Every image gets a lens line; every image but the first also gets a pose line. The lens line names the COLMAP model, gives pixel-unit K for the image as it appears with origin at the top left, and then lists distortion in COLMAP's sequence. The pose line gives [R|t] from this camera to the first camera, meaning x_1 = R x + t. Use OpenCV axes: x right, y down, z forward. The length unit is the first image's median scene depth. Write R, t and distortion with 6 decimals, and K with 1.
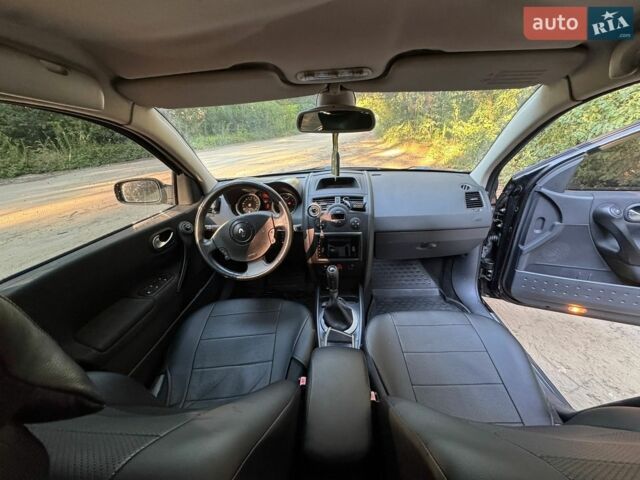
lens RADIAL K [[258.1, 0, 320.0], [0, 258.1, 240.0], [0, 0, 1]] dist [0.000678, 0.000017]
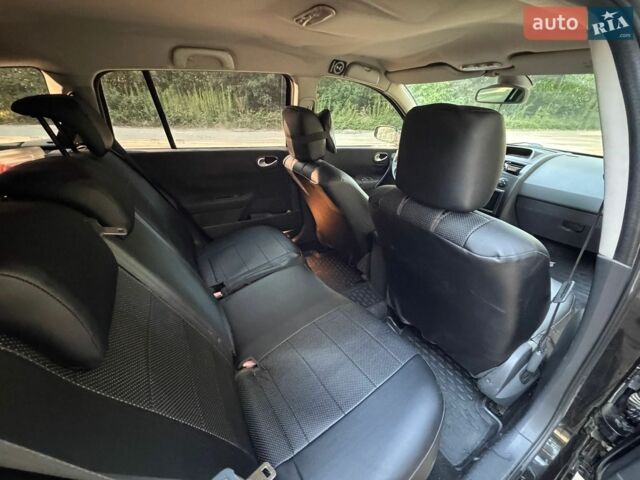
lens RADIAL K [[258.1, 0, 320.0], [0, 258.1, 240.0], [0, 0, 1]] dist [0.000678, 0.000017]
pose [[0.580174, 0.432217, -0.690353, 1.051872], [-0.388405, 0.891822, 0.231937, 0.410732], [0.715919, 0.133573, 0.685287, -0.785879]]
